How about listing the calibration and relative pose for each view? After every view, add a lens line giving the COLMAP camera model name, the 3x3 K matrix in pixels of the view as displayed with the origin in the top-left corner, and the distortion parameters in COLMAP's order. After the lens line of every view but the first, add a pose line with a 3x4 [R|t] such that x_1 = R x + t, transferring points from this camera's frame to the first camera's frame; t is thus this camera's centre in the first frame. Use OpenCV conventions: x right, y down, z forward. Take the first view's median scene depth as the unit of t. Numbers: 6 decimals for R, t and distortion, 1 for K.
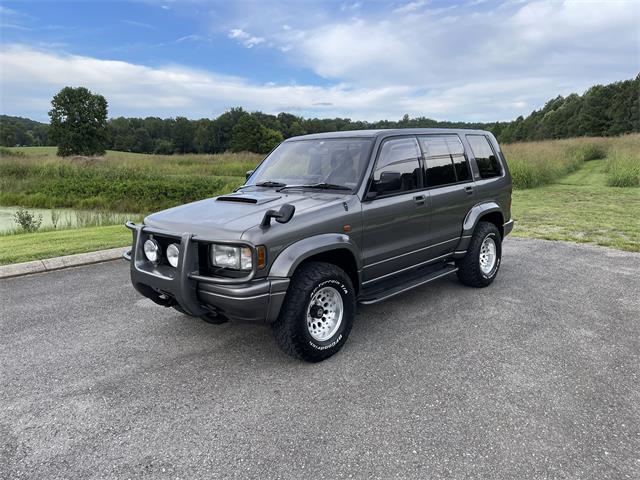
lens RADIAL K [[483.0, 0, 317.5], [0, 483.0, 236.9], [0, 0, 1]] dist [0.091641, -0.127365]
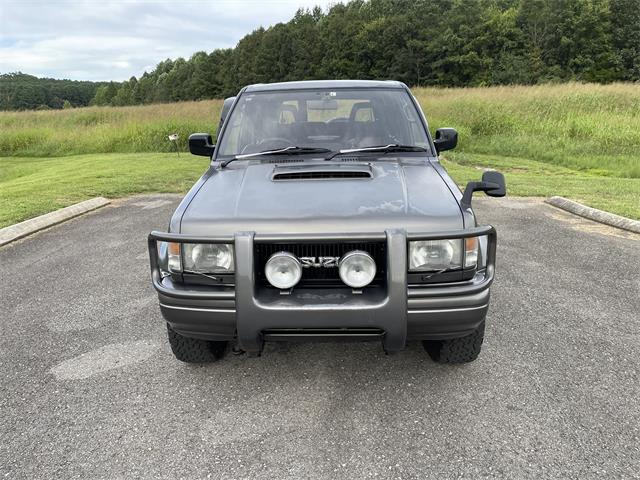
lens RADIAL K [[483.0, 0, 316.3], [0, 483.0, 241.6], [0, 0, 1]] dist [0.091641, -0.127365]
pose [[0.740565, -0.171457, 0.649743, -0.068206], [0.116509, 0.985019, 0.127136, -0.007757], [-0.661807, -0.018452, 0.749447, 0.052450]]
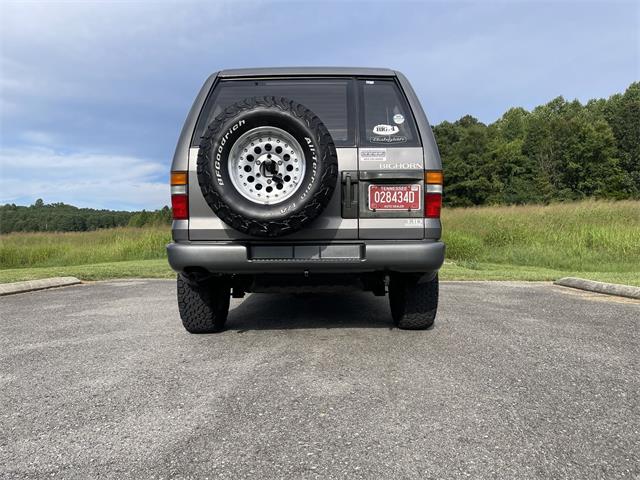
lens RADIAL K [[483.0, 0, 317.1], [0, 483.0, 239.8], [0, 0, 1]] dist [0.091641, -0.127365]
pose [[0.768823, -0.001257, 0.639460, -0.046031], [0.112462, 0.984677, -0.133277, 0.013619], [-0.629495, 0.174381, 0.757184, 0.056969]]
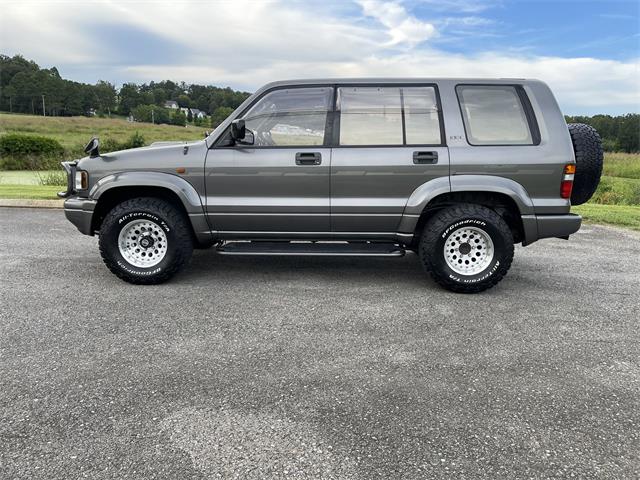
lens RADIAL K [[483.0, 0, 326.0], [0, 483.0, 234.0], [0, 0, 1]] dist [0.091641, -0.127365]
pose [[0.680123, 0.153748, -0.716794, 0.096489], [-0.157867, 0.985537, 0.061601, 0.001694], [0.715898, 0.071262, 0.694559, 0.050362]]
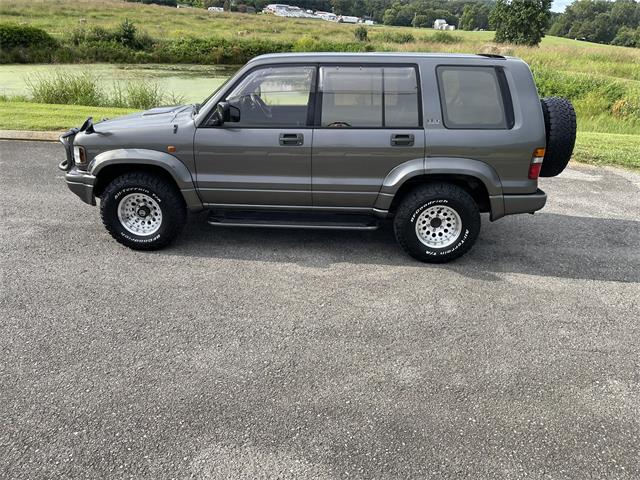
lens RADIAL K [[483.0, 0, 317.3], [0, 483.0, 234.3], [0, 0, 1]] dist [0.091641, -0.127365]
pose [[0.665377, 0.314435, -0.677055, 0.101715], [-0.167632, 0.946736, 0.274939, -0.018023], [0.727443, -0.069442, 0.682646, 0.046735]]
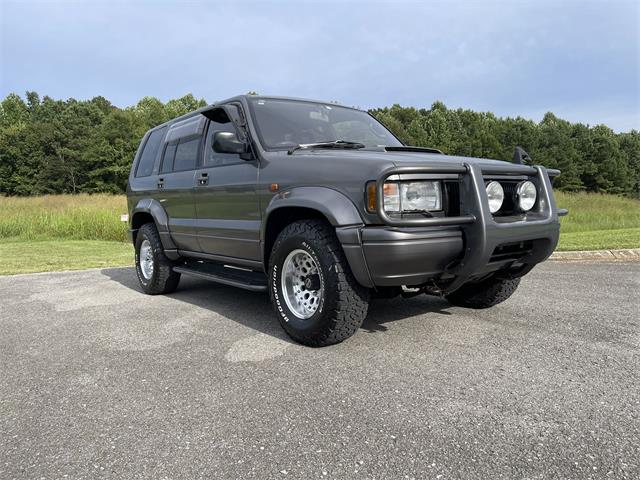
lens RADIAL K [[483.0, 0, 322.5], [0, 483.0, 236.6], [0, 0, 1]] dist [0.091641, -0.127365]
pose [[0.131913, -0.030130, 0.990803, -0.106475], [0.191386, 0.981505, 0.004366, 0.003520], [-0.972610, 0.189050, 0.135239, 0.114346]]
